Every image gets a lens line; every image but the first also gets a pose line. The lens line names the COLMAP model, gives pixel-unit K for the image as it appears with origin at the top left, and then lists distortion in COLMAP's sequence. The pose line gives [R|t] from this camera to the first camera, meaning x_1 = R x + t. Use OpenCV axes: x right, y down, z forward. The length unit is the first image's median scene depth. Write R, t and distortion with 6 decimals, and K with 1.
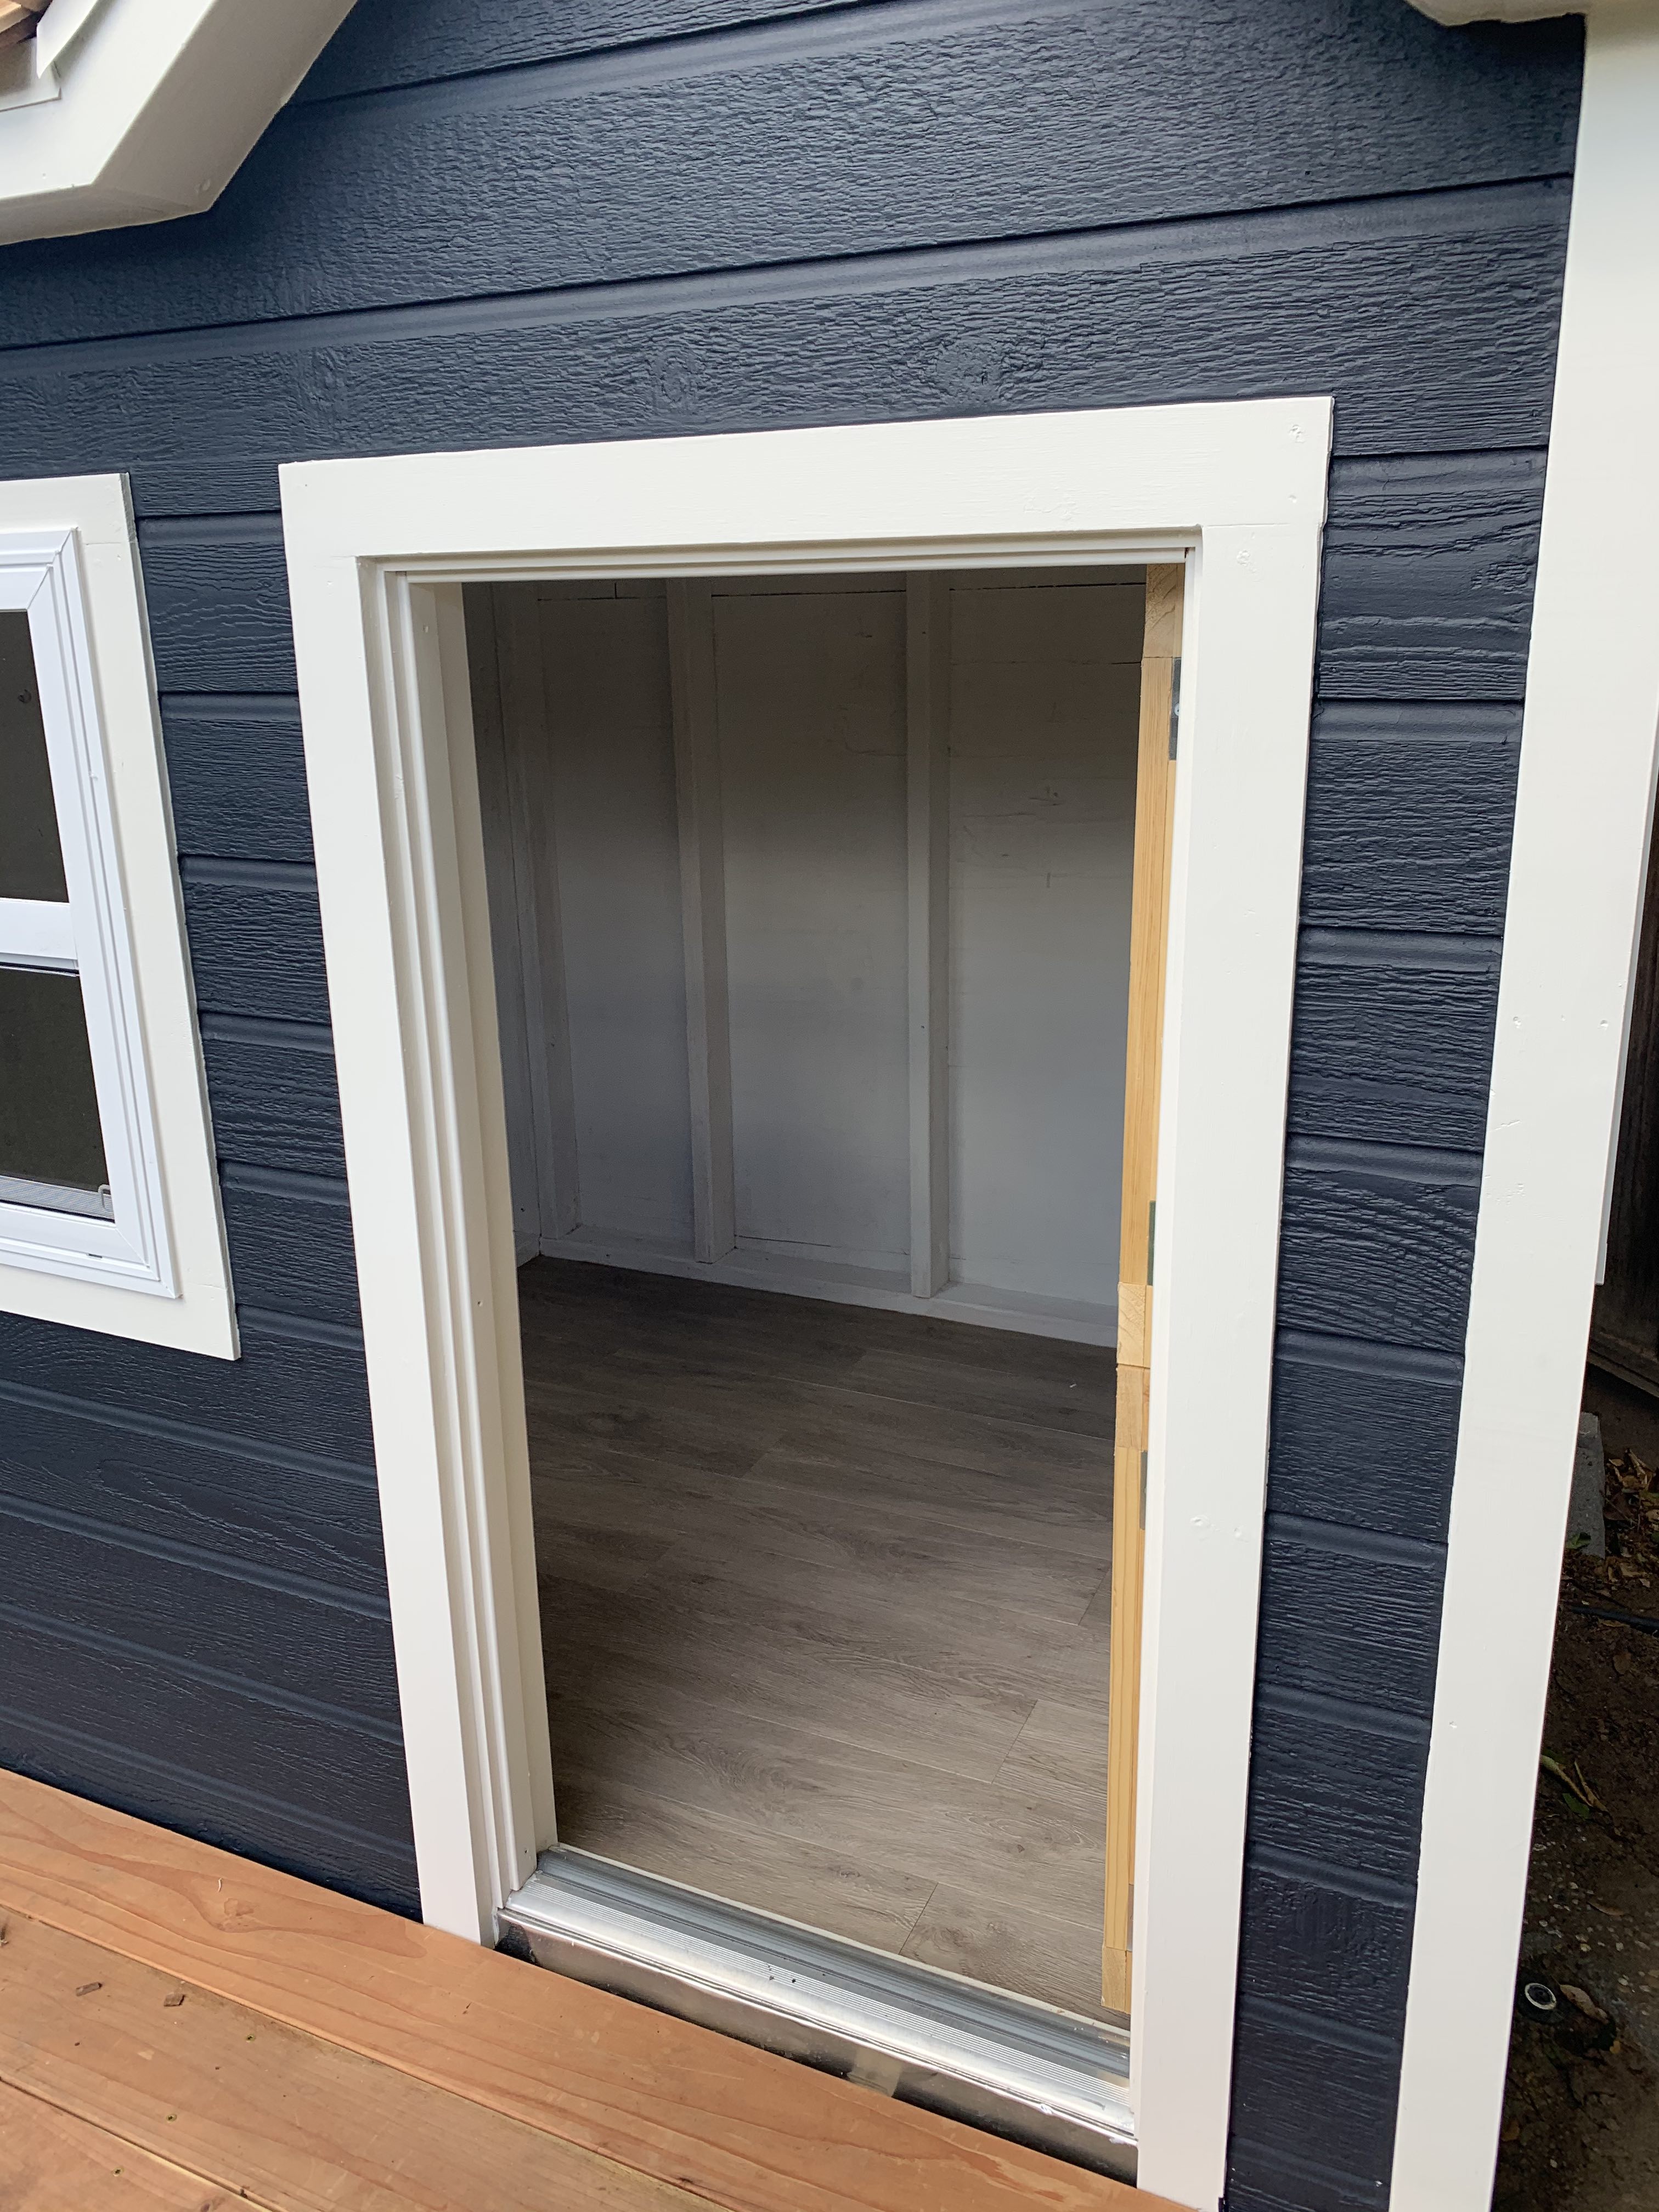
lens RADIAL K [[1700.5, 0, 828.3], [0, 1700.5, 1088.8], [0, 0, 1]] dist [0.058699, -0.085845]
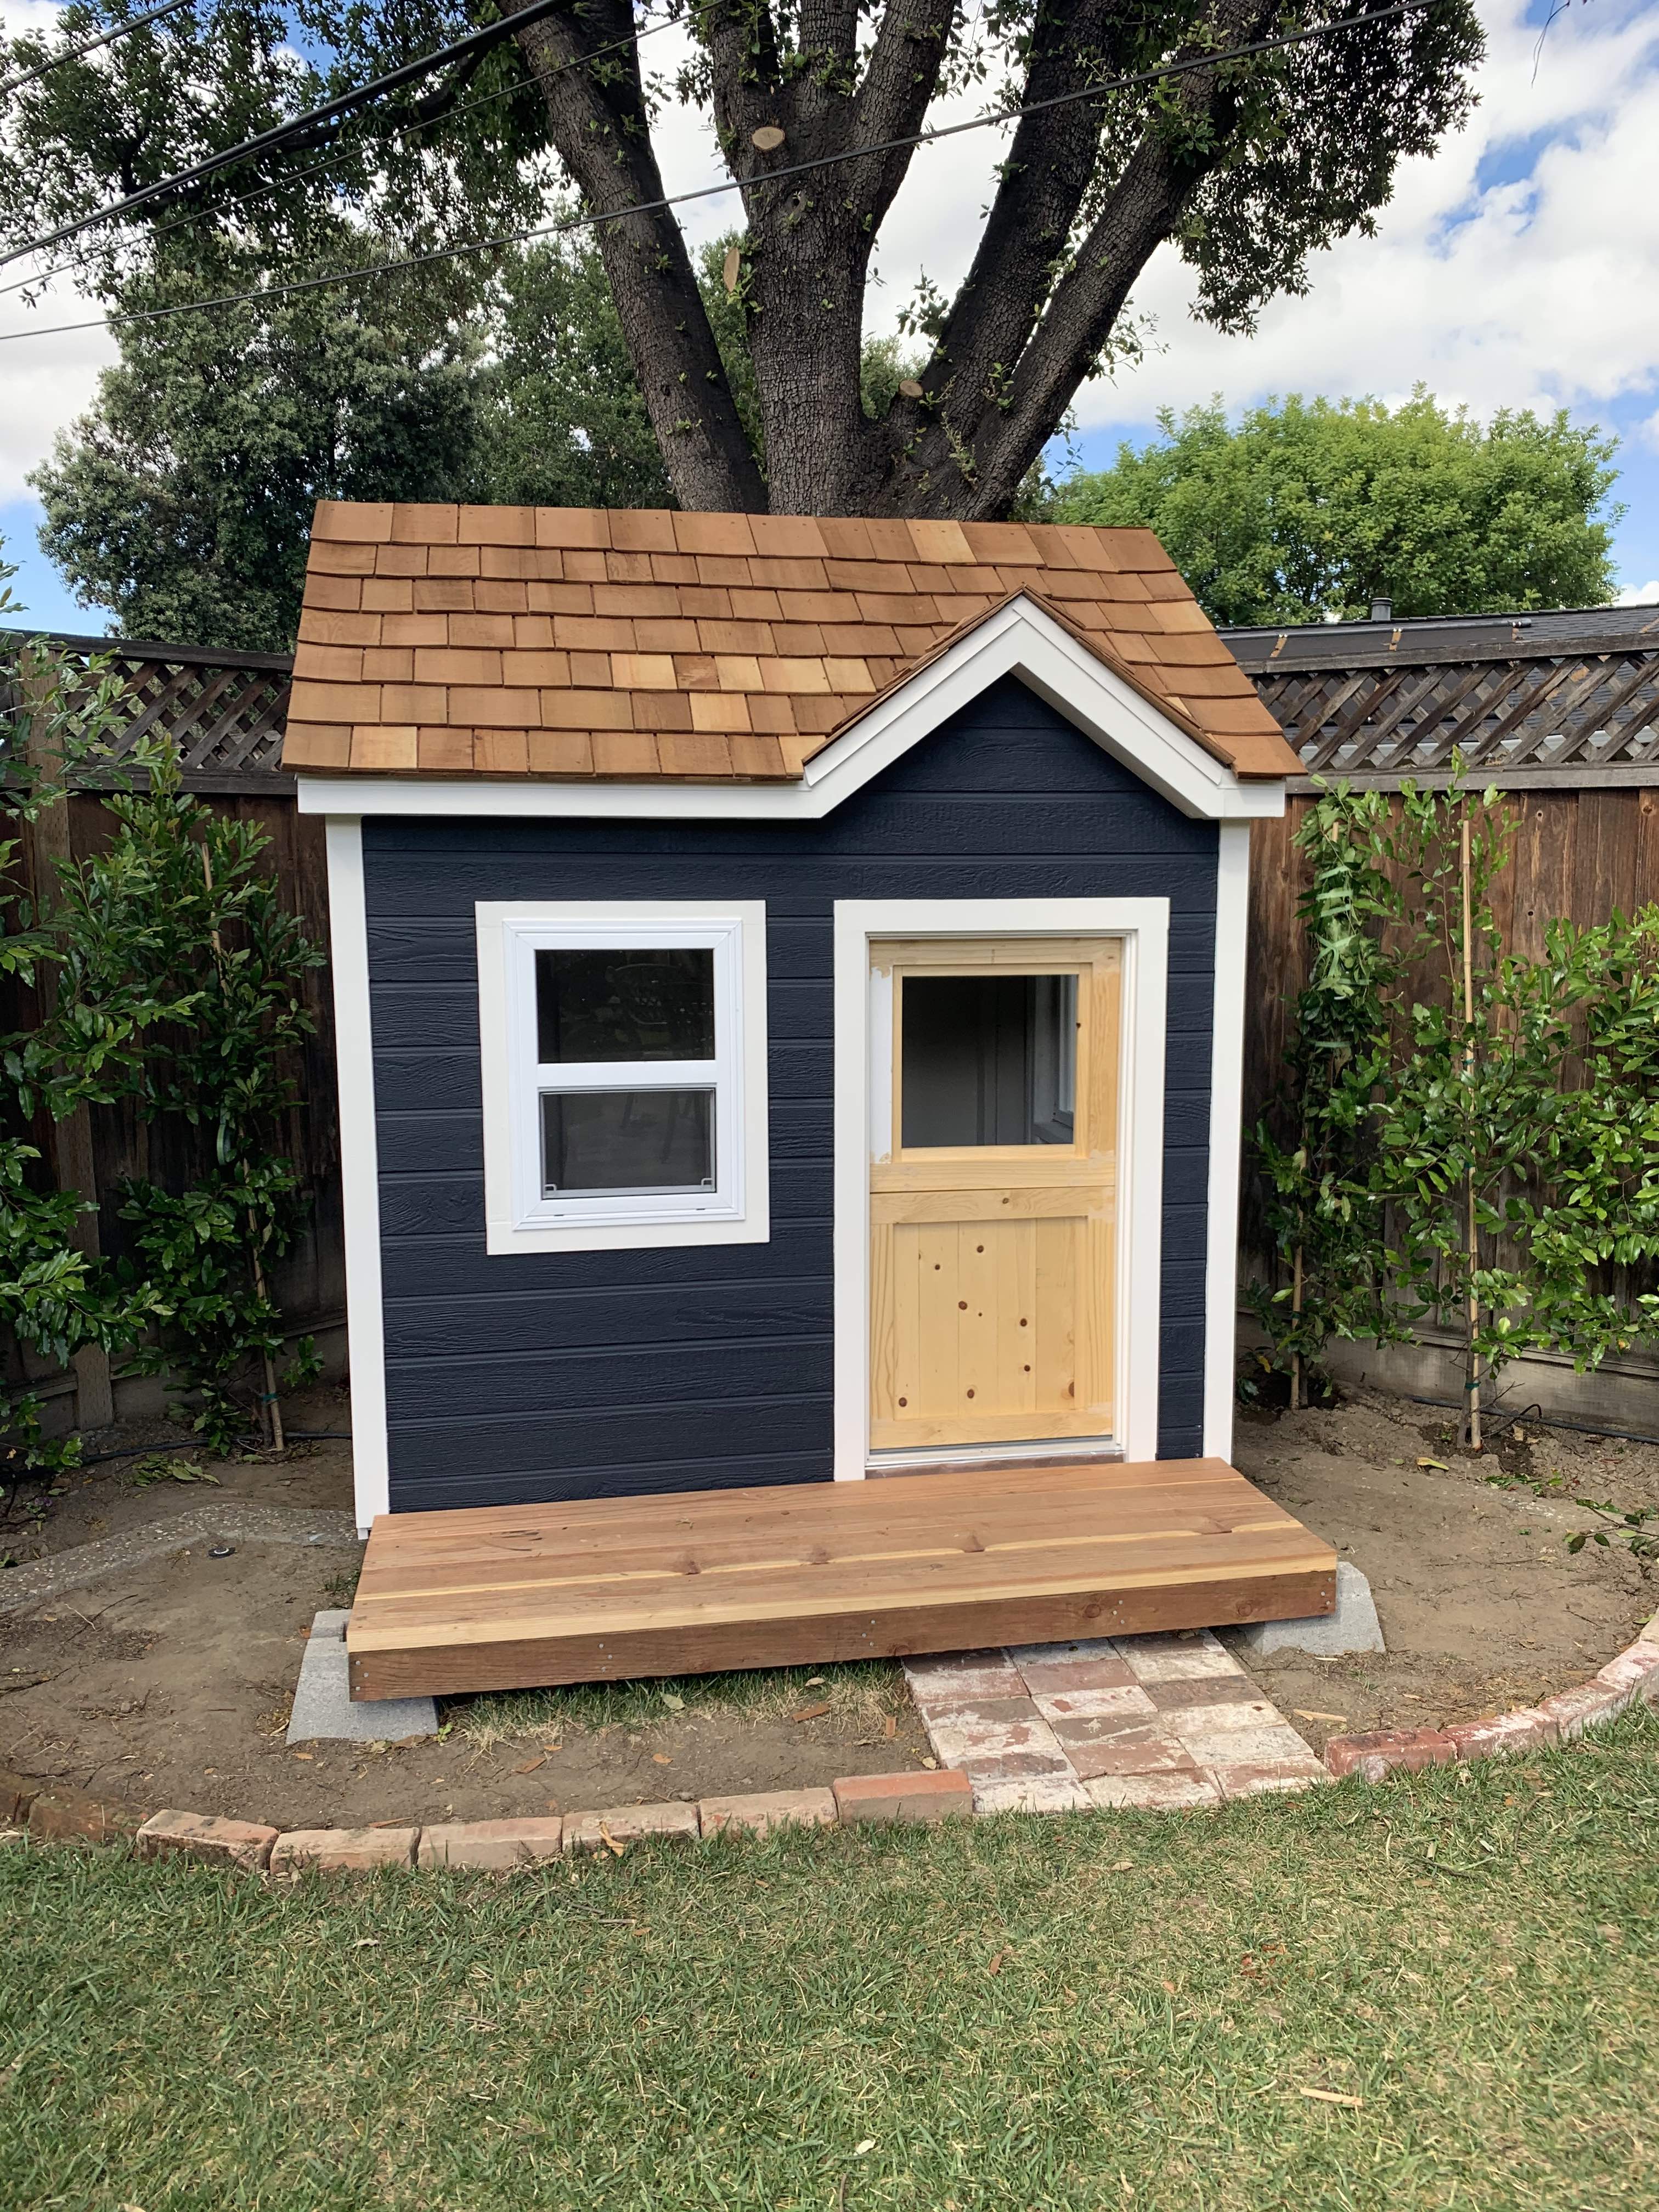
lens RADIAL K [[1700.5, 0, 828.3], [0, 1700.5, 1088.8], [0, 0, 1]] dist [0.058699, -0.085845]
pose [[0.814619, -0.058318, 0.577056, -2.702457], [0.148274, 0.982811, -0.109991, 0.360446], [-0.560723, 0.175163, 0.809264, -1.718746]]
